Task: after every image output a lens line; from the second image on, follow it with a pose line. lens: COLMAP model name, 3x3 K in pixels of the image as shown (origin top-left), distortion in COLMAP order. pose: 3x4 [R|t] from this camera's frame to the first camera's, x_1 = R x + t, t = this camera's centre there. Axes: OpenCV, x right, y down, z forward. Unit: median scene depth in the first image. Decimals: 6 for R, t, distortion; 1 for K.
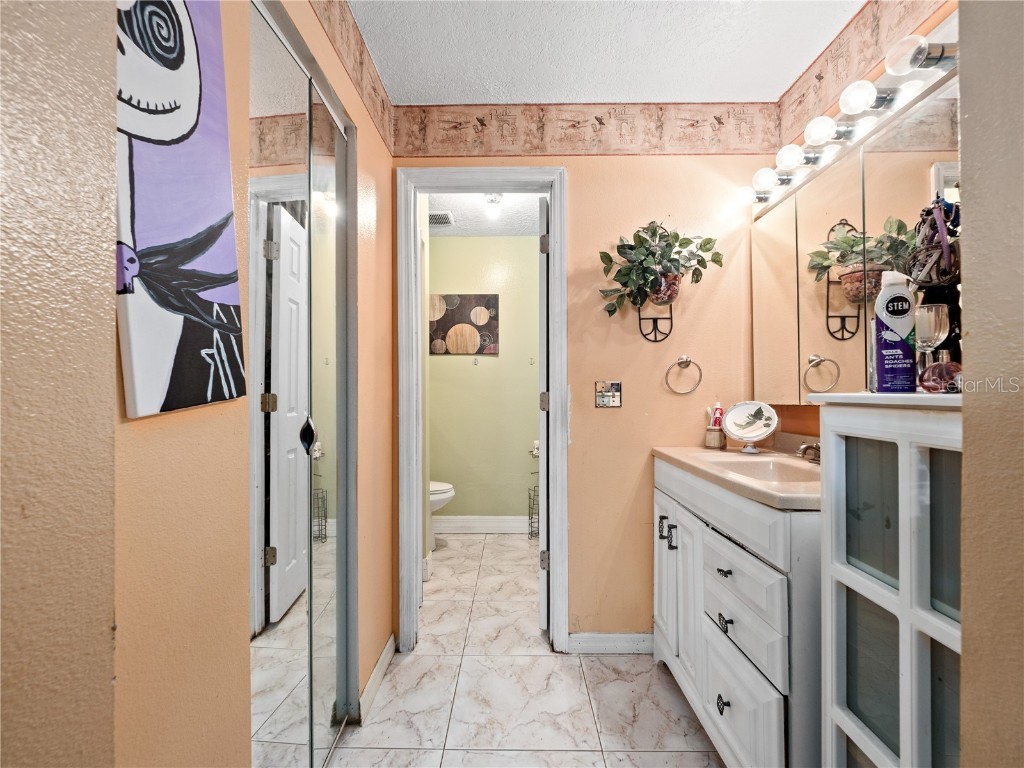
lens RADIAL K [[439.3, 0, 507.0], [0, 439.3, 393.3], [0, 0, 1]] dist [0.003907, -0.004975]
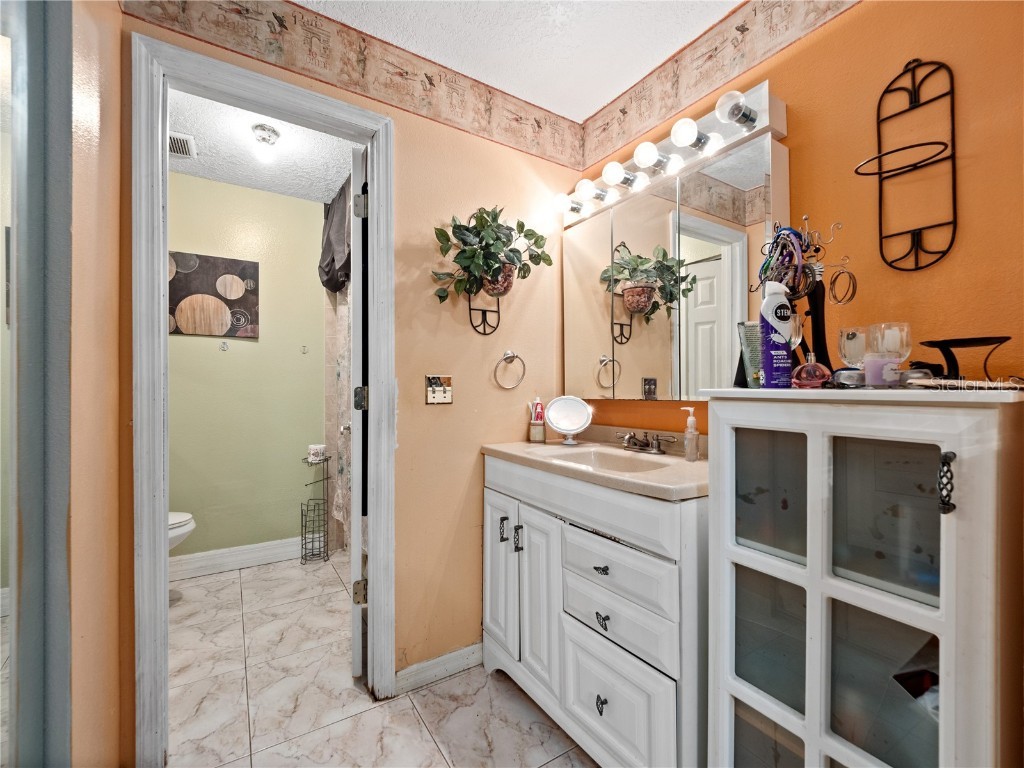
lens RADIAL K [[439.3, 0, 509.1], [0, 439.3, 388.7], [0, 0, 1]] dist [0.003907, -0.004975]
pose [[0.840270, 0.002877, 0.542160, -0.134074], [-0.003072, 0.999995, -0.000545, 0.000556], [-0.542159, -0.001207, 0.840275, 0.171590]]
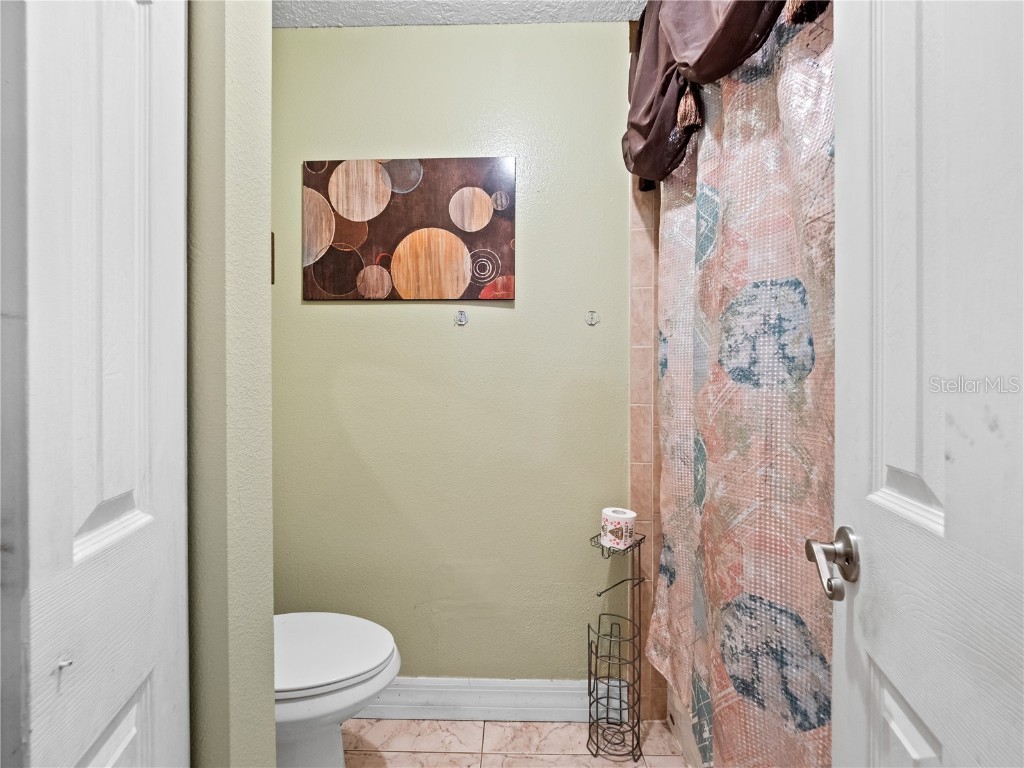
lens RADIAL K [[439.3, 0, 510.6], [0, 439.3, 389.6], [0, 0, 1]] dist [0.003907, -0.004975]
pose [[0.999997, 0.001959, -0.001747, -0.043517], [-0.001950, 0.999985, 0.005158, -0.009768], [0.001757, -0.005154, 0.999985, 1.109510]]
